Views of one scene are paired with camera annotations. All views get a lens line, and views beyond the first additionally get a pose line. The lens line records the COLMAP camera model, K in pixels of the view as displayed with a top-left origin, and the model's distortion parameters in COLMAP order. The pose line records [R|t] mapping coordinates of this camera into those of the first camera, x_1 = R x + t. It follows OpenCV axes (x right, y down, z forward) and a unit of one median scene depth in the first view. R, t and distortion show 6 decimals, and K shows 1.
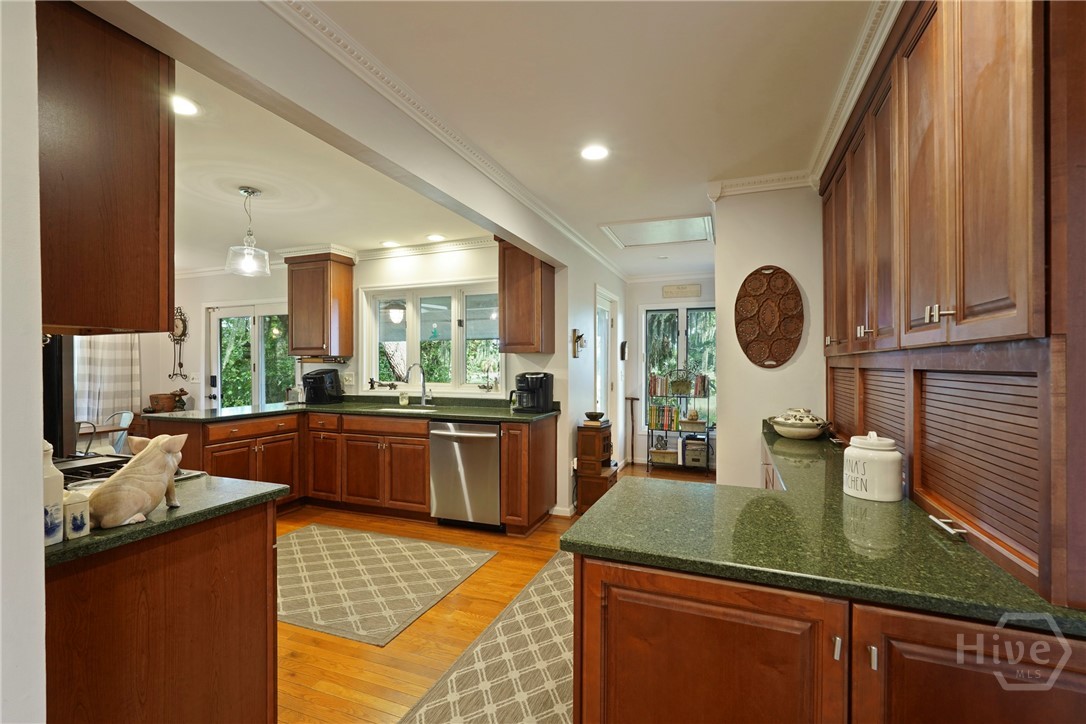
lens RADIAL K [[489.5, 0, 545.0], [0, 489.5, 364.1], [0, 0, 1]] dist [-0.000804, 0.001491]
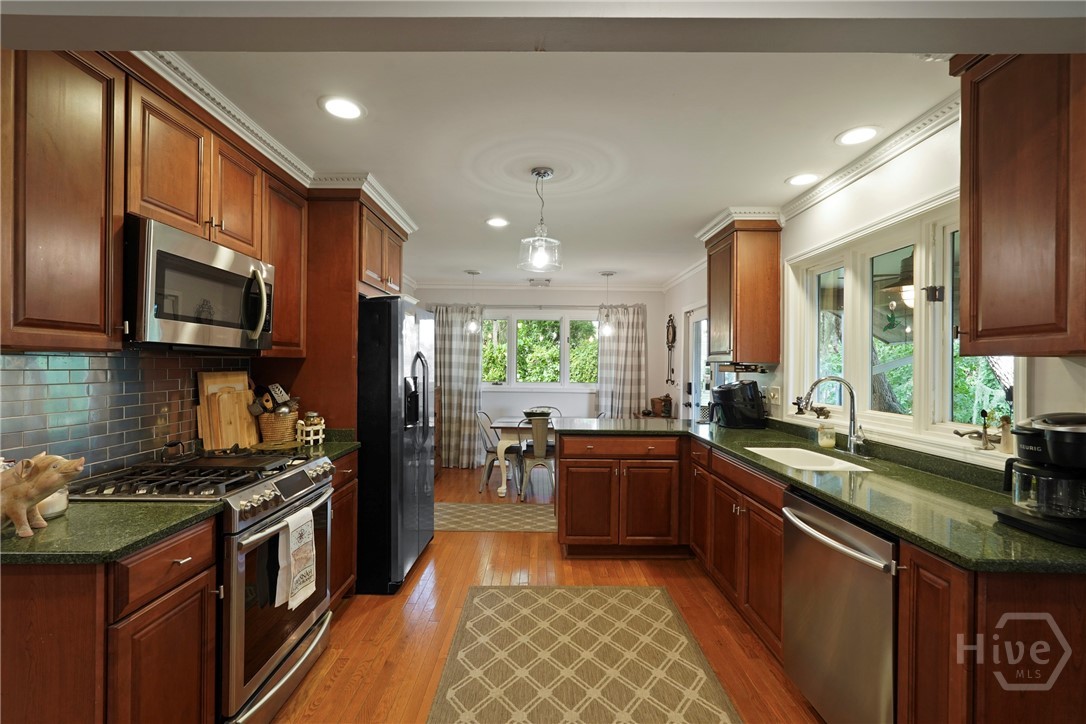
lens RADIAL K [[489.5, 0, 542.2], [0, 489.5, 363.8], [0, 0, 1]] dist [-0.000804, 0.001491]
pose [[0.356630, 0.002196, -0.934243, 0.140359], [-0.008390, 0.999964, -0.000852, -0.012438], [0.934208, 0.008142, 0.356636, 0.489778]]
